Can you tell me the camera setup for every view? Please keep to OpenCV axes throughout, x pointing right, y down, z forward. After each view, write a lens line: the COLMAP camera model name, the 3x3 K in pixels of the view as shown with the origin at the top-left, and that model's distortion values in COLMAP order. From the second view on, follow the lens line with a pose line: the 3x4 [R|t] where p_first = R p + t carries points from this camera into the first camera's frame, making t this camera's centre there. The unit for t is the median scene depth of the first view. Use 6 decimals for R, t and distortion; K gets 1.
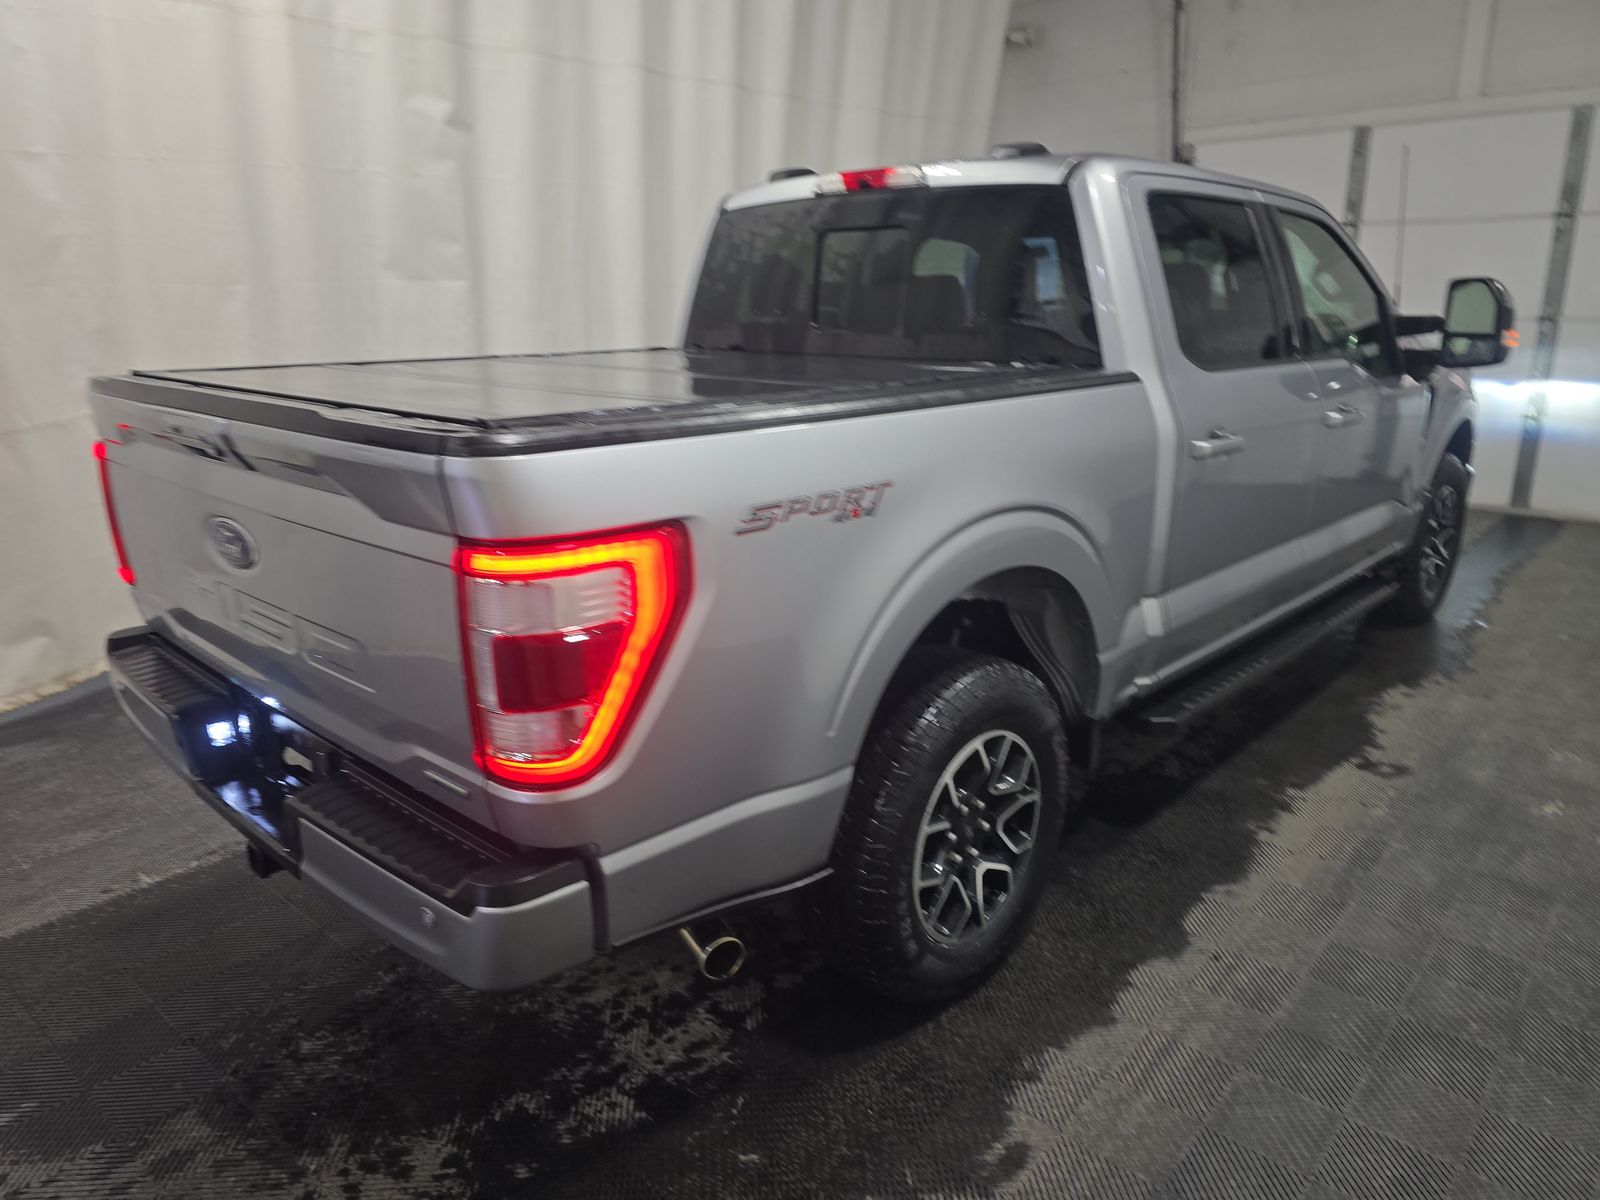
lens RADIAL K [[1080.4, 0, 795.1], [0, 1080.4, 602.2], [0, 0, 1]] dist [0.052053, -0.053389]
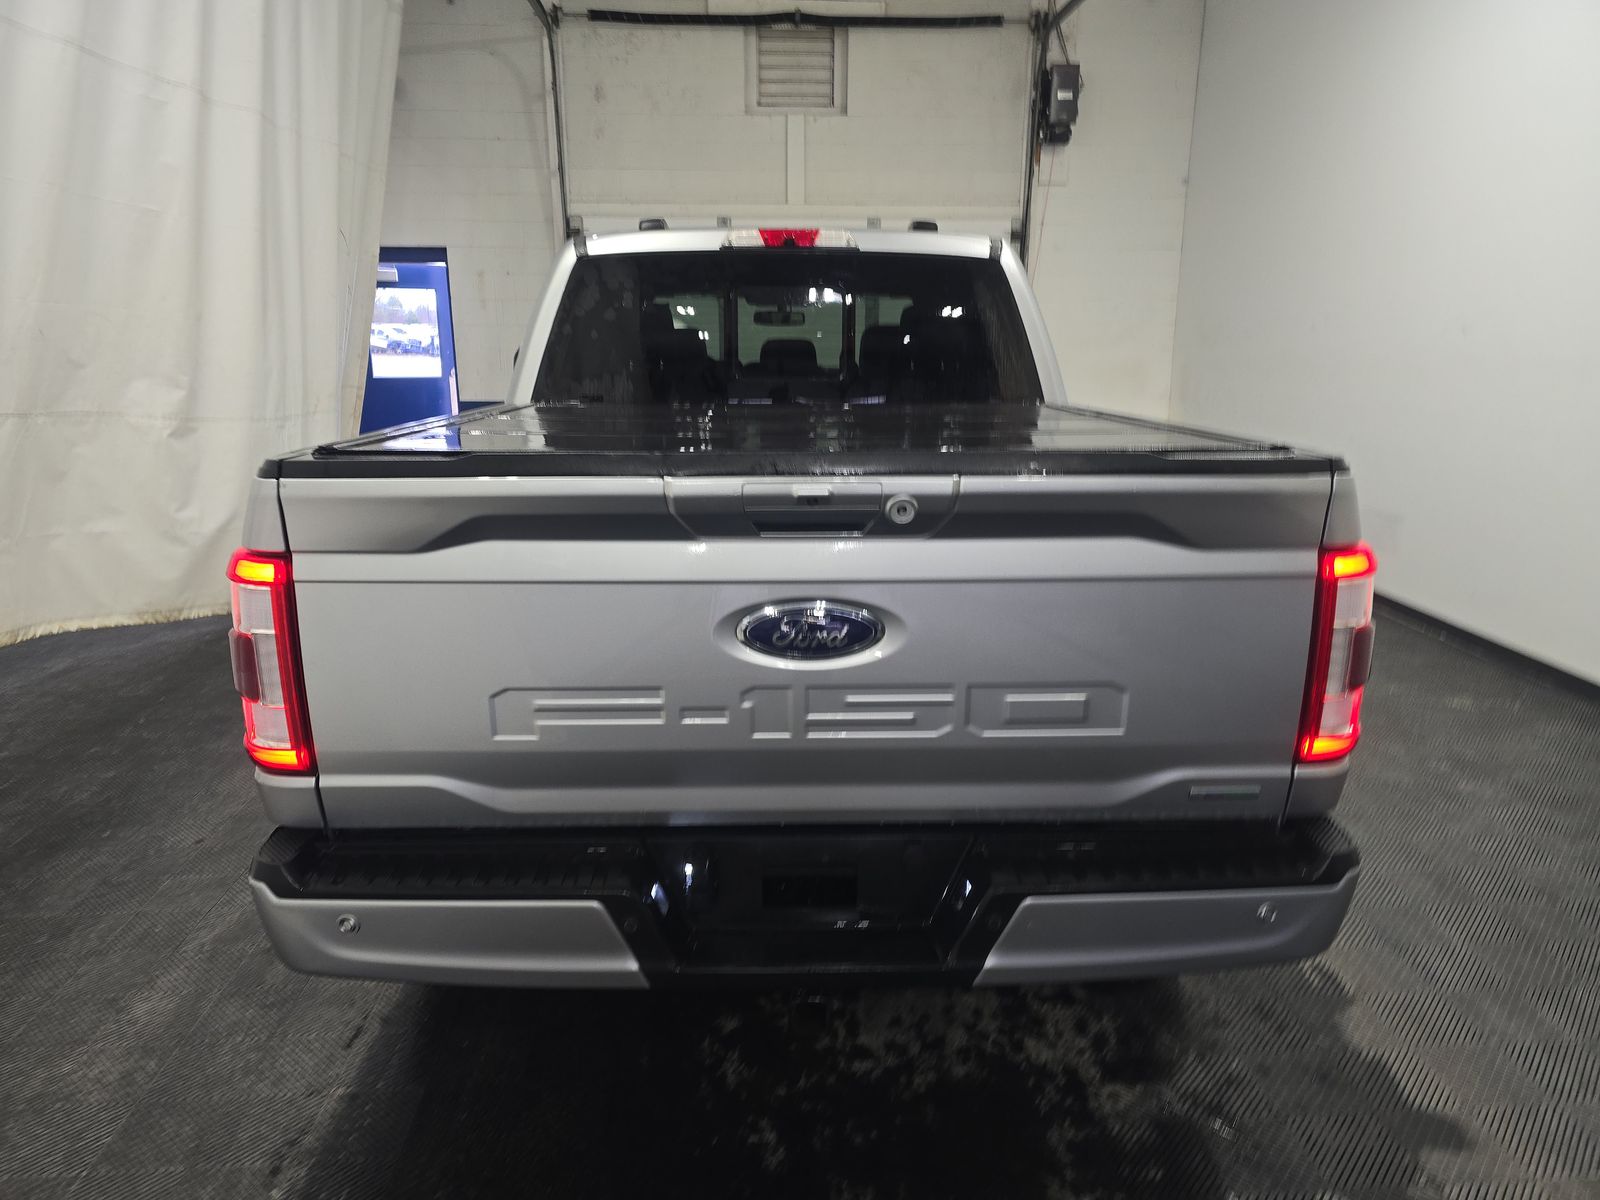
lens RADIAL K [[1070.4, 0, 807.5], [0, 1070.4, 596.9], [0, 0, 1]] dist [0.076845, -0.075723]
pose [[0.697495, -0.149688, 0.700781, -0.655576], [0.186359, 0.982181, 0.024310, -0.060109], [-0.691932, 0.113641, 0.712962, 0.250229]]
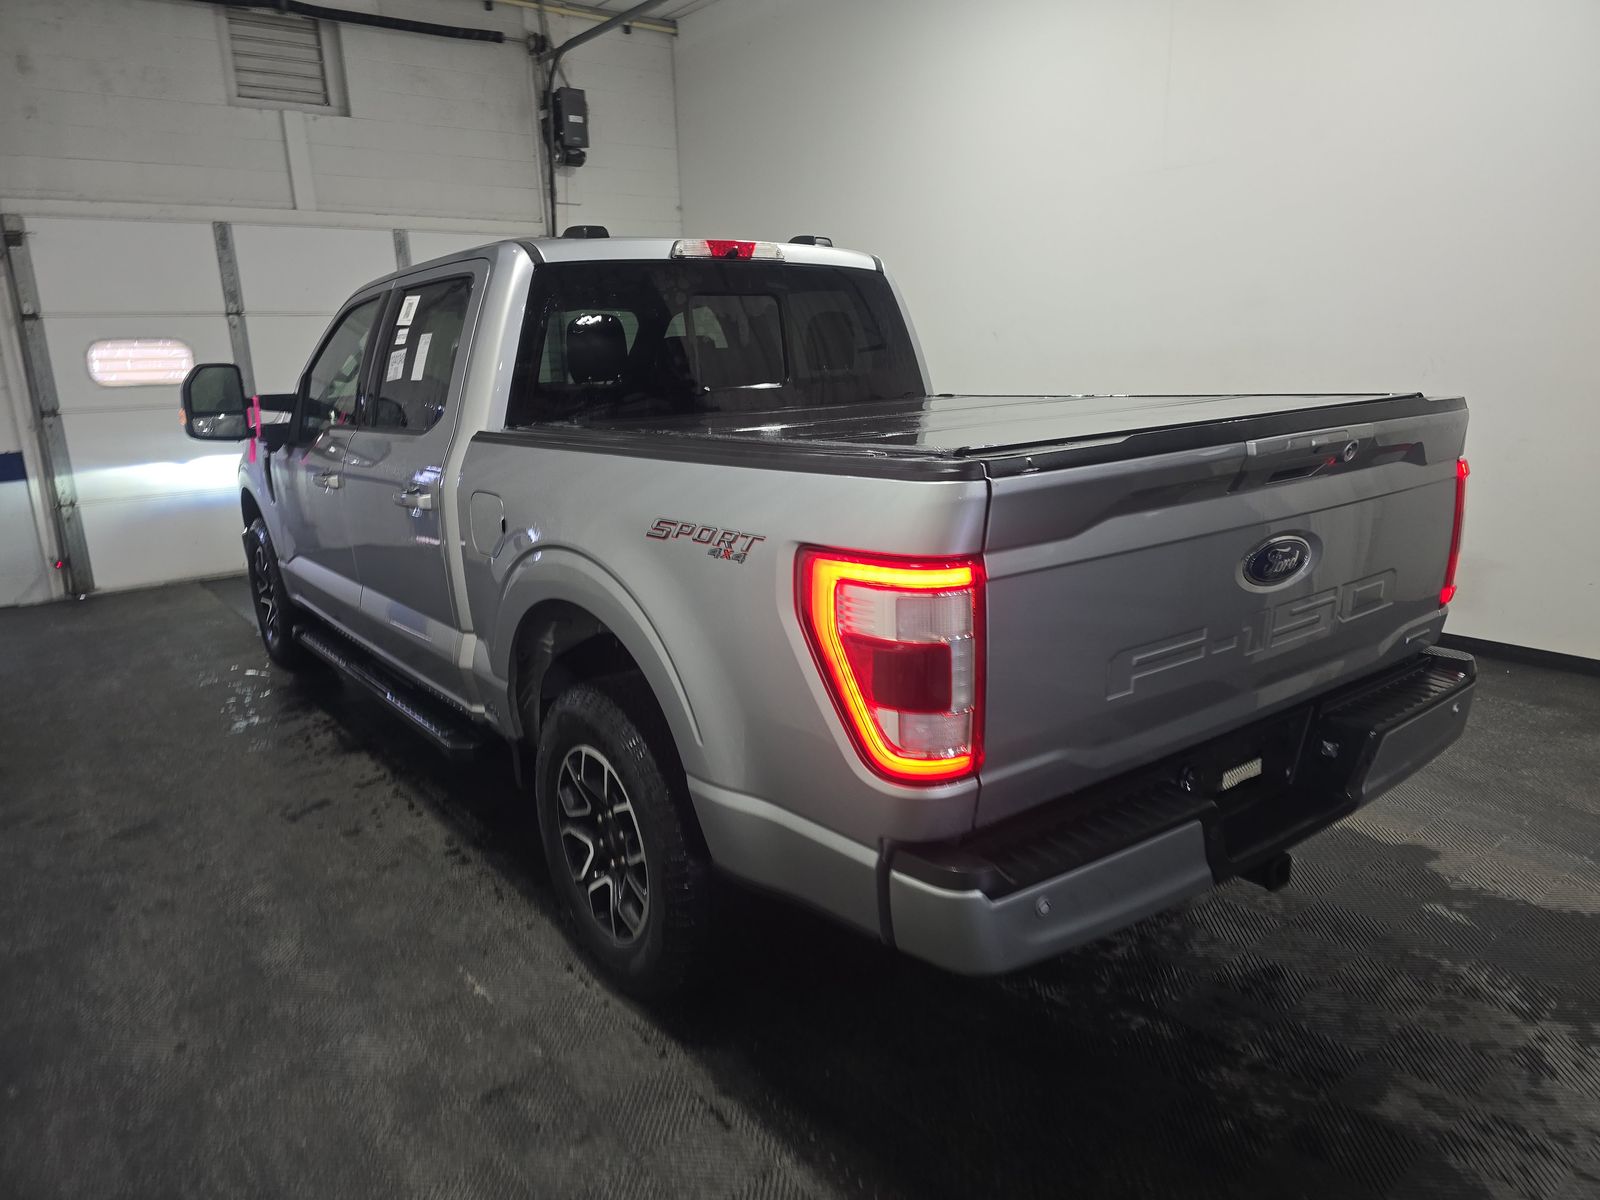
lens RADIAL K [[1080.4, 0, 795.1], [0, 1080.4, 602.2], [0, 0, 1]] dist [0.052053, -0.053389]
pose [[0.152749, -0.213702, 0.964883, -0.959918], [0.303308, 0.939358, 0.160033, -0.193218], [-0.940570, 0.268211, 0.208304, 0.739241]]
